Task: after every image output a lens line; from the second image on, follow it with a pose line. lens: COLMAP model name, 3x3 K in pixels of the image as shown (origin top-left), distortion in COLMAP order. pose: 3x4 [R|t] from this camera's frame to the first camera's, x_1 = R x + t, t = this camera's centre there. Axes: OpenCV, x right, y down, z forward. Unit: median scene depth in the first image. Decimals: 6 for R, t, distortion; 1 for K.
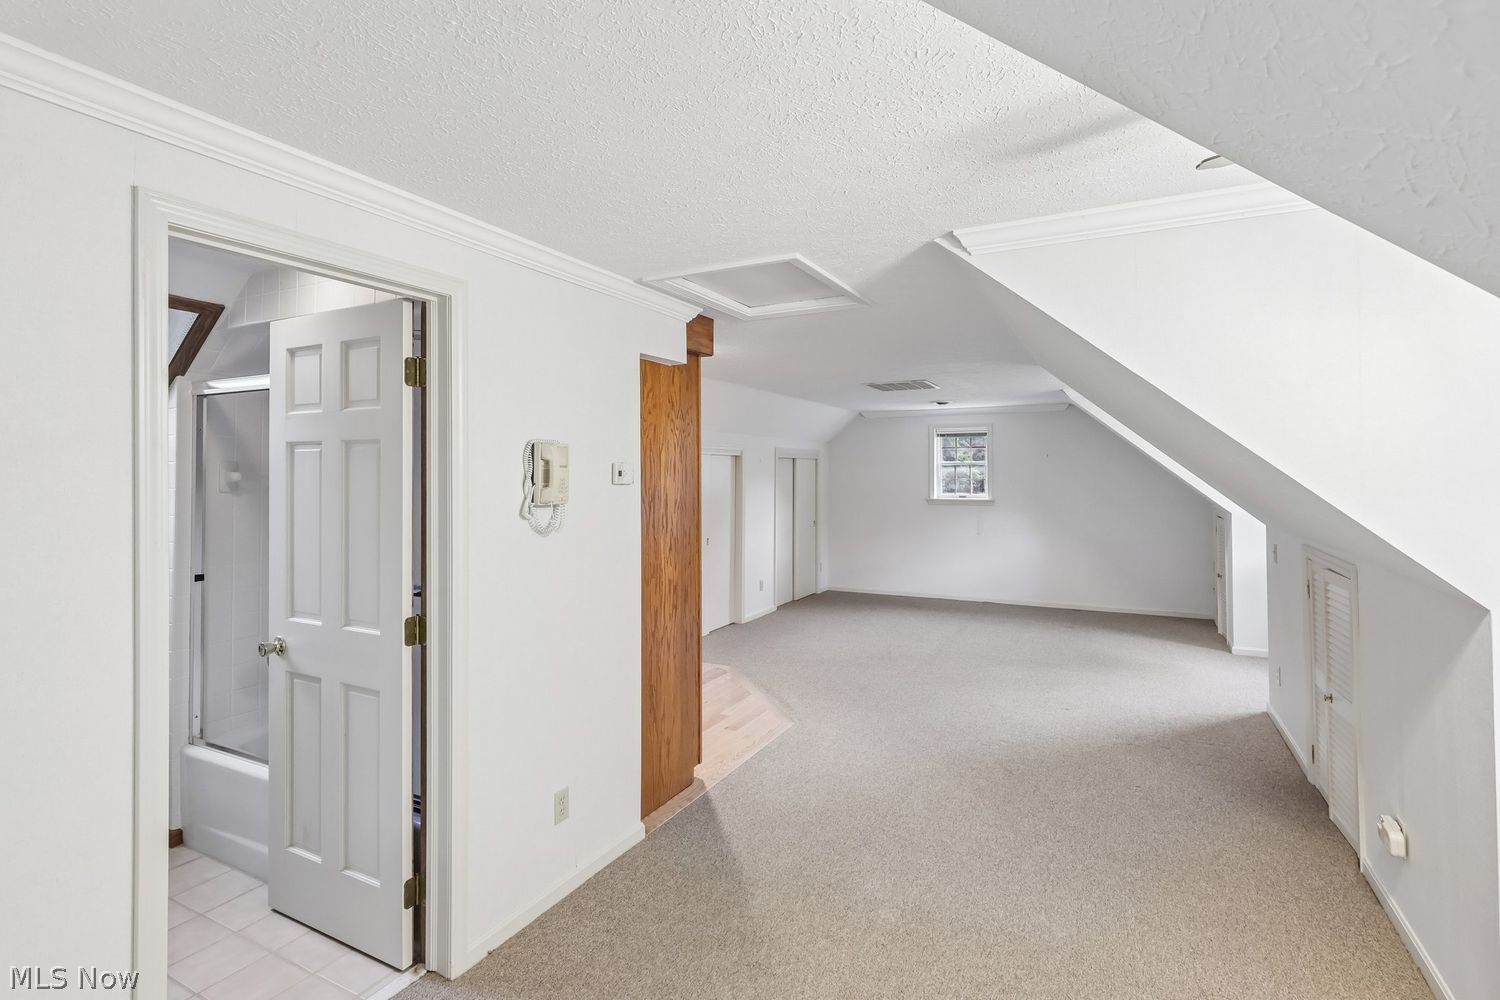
lens RADIAL K [[714.8, 0, 756.6], [0, 714.8, 482.5], [0, 0, 1]] dist [-0.001288, 0.000635]
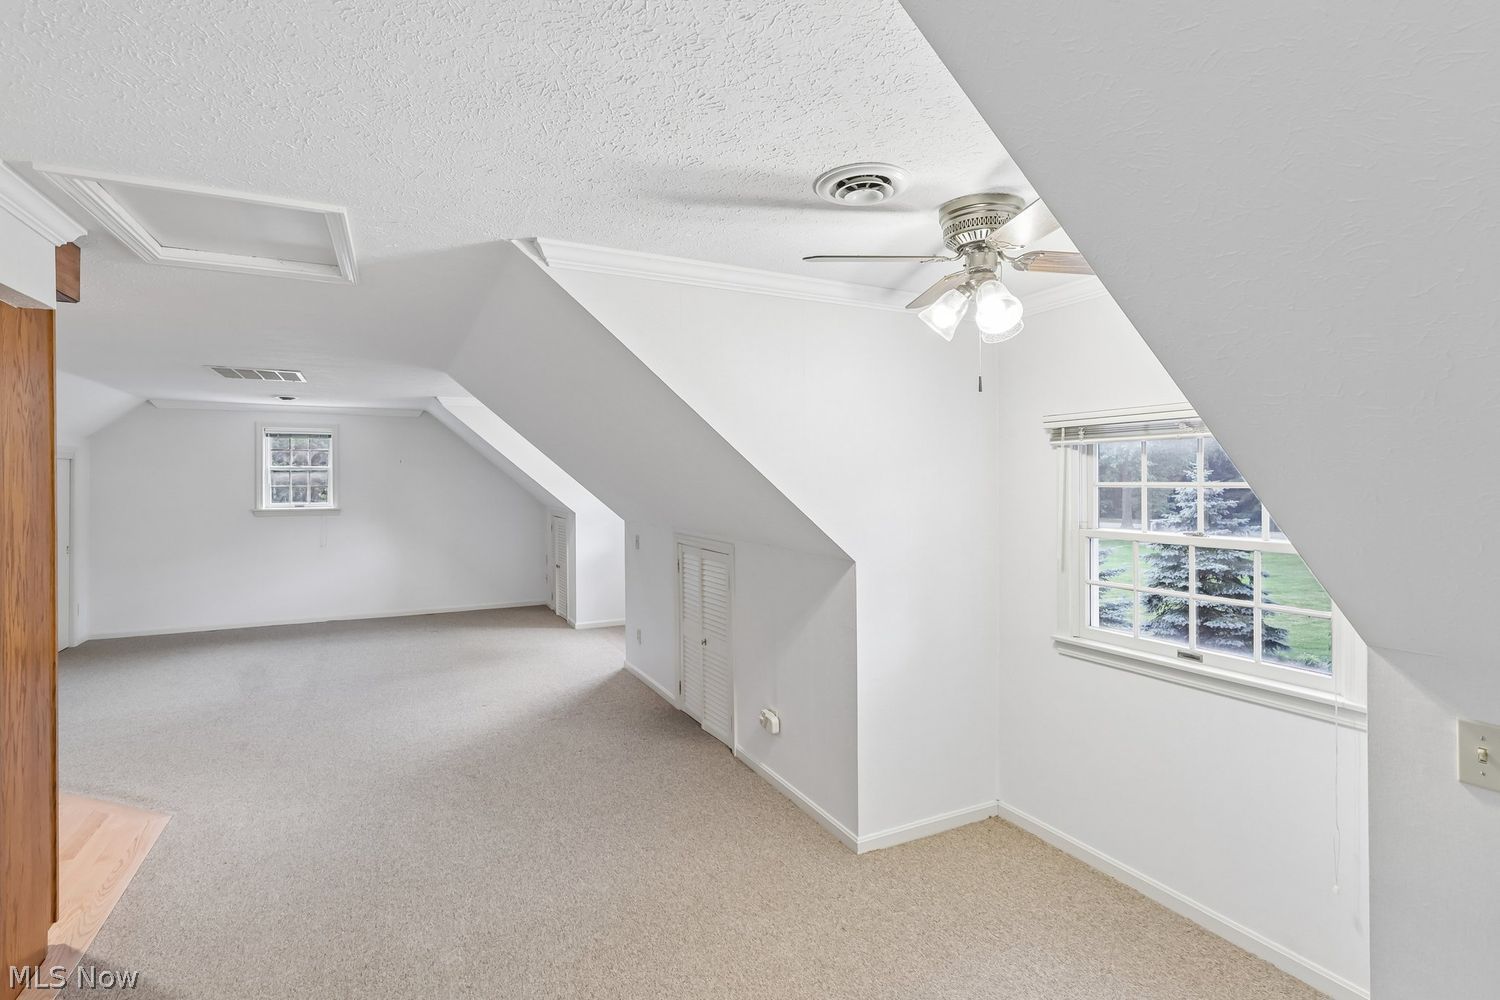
lens RADIAL K [[704.2, 0, 748.1], [0, 704.2, 495.8], [0, 0, 1]] dist [-0.001903, 0.000333]
pose [[0.595468, -0.017730, 0.803183, -0.209825], [0.009746, 0.999842, 0.014845, -0.001004], [-0.803320, -0.001012, 0.595547, 0.103888]]
